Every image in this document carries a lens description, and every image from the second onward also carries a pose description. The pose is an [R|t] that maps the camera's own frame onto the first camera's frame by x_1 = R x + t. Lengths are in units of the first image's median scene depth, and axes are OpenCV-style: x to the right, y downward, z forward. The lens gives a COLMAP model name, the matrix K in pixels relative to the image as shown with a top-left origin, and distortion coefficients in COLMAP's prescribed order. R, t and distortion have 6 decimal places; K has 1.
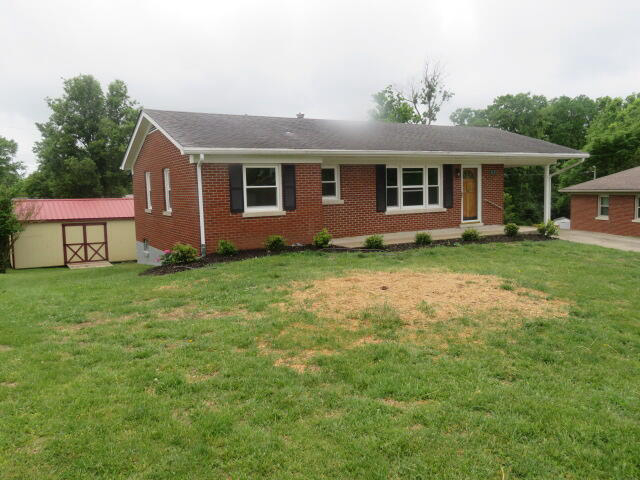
lens RADIAL K [[494.5, 0, 320.0], [0, 494.5, 240.0], [0, 0, 1]] dist [0.014572, 0.006399]
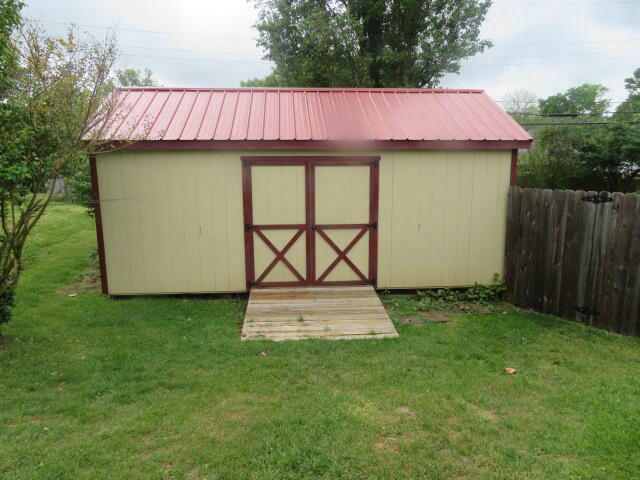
lens RADIAL K [[455.7, 0, 320.0], [0, 455.7, 240.0], [0, 0, 1]] dist [-0.004892, 0.003079]
pose [[0.867777, 0.117647, -0.482827, -0.334672], [-0.057160, 0.988755, 0.138190, -0.023014], [0.493655, -0.092320, 0.864744, 0.766233]]
